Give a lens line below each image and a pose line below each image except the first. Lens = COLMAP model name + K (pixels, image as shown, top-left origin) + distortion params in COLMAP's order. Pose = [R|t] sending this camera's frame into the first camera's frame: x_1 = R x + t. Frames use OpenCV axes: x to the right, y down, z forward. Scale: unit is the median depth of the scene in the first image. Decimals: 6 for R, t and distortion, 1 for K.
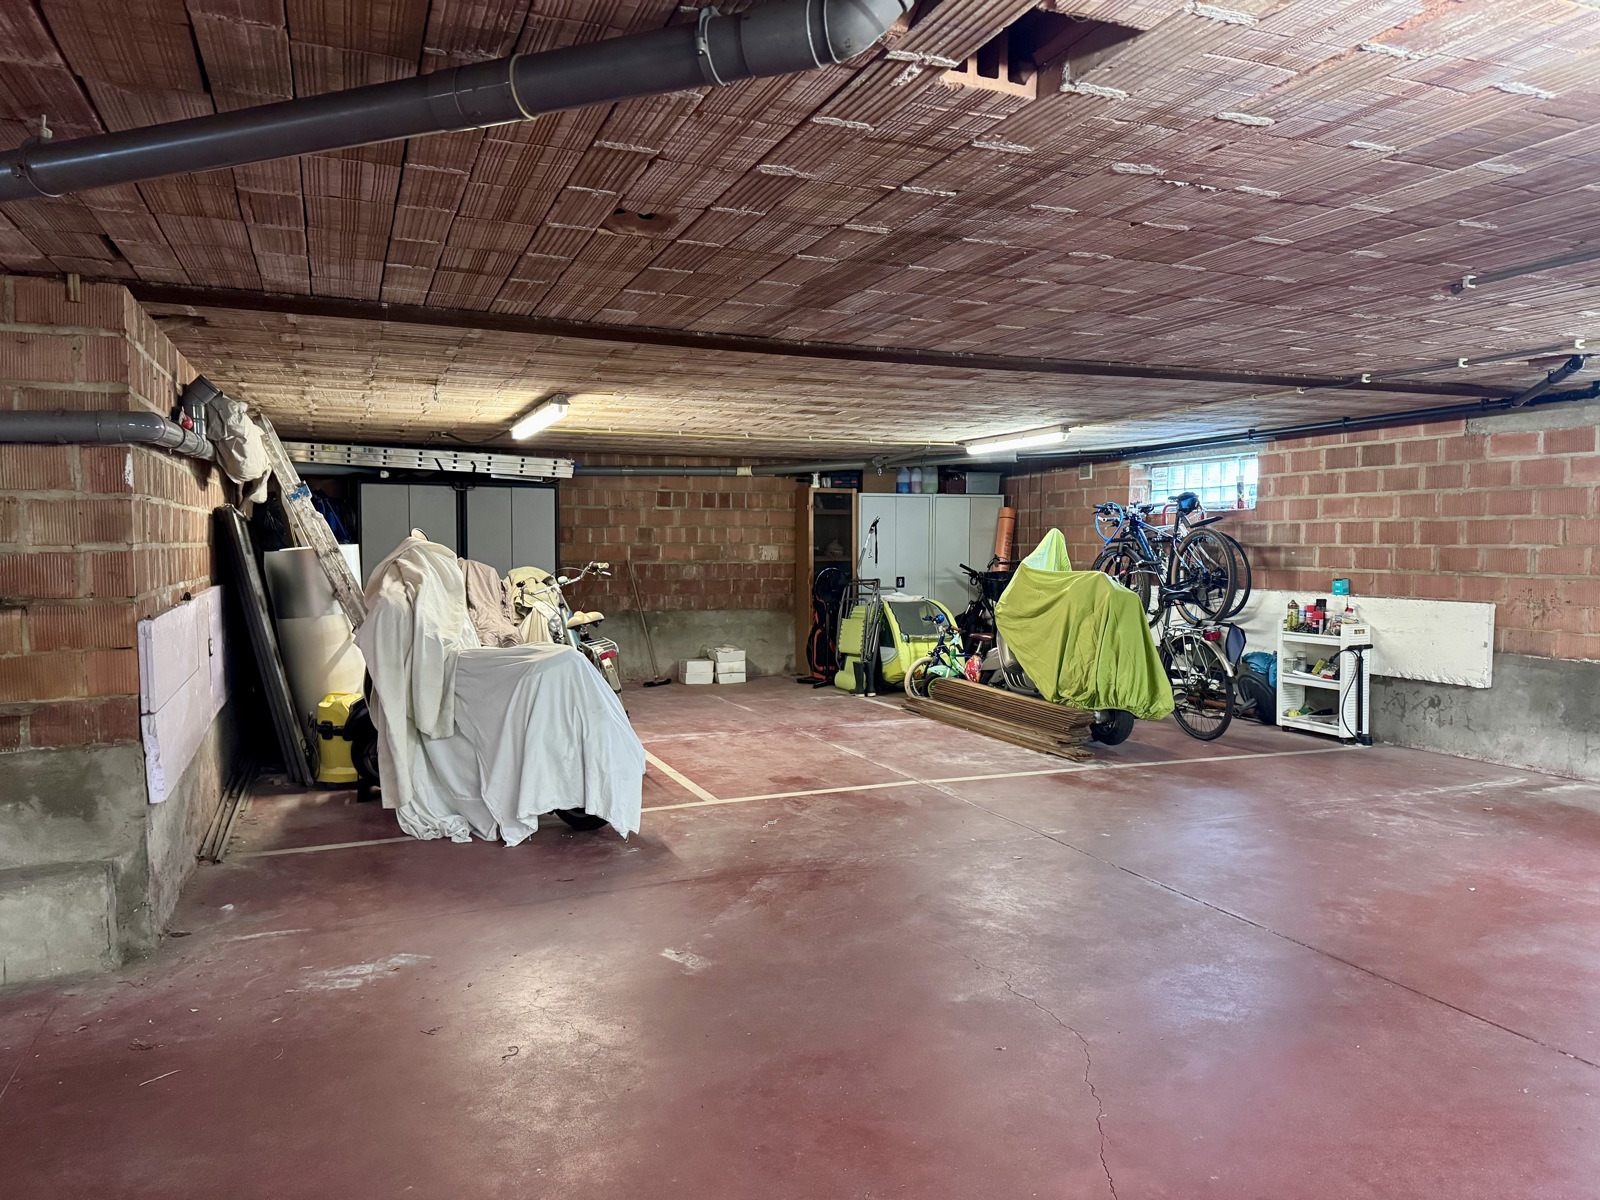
lens RADIAL K [[1128.2, 0, 799.2], [0, 1128.2, 621.1], [0, 0, 1]] dist [0.127226, -0.170984]
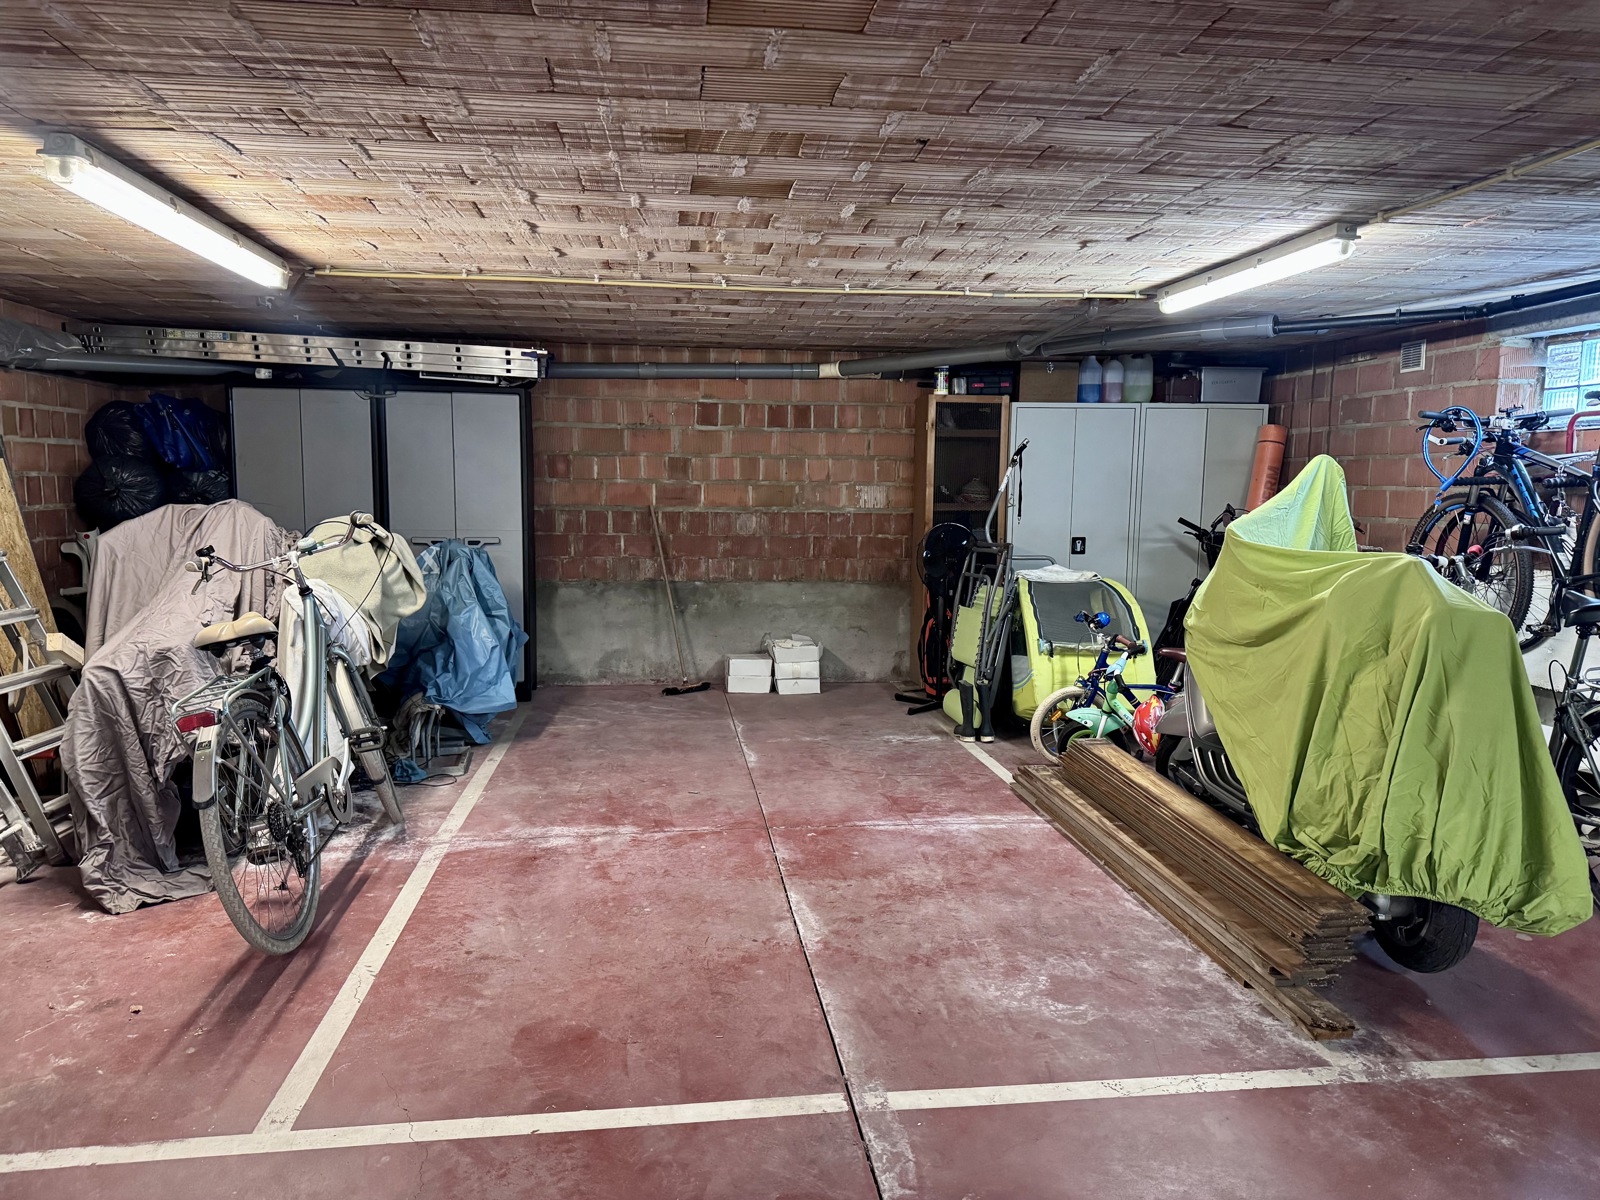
lens RADIAL K [[1128.2, 0, 799.2], [0, 1128.2, 621.1], [0, 0, 1]] dist [0.127226, -0.170984]
pose [[0.967245, 0.040650, -0.250569, 0.106781], [-0.026736, 0.997918, 0.058685, -0.027103], [0.252433, -0.050064, 0.966318, 0.368583]]
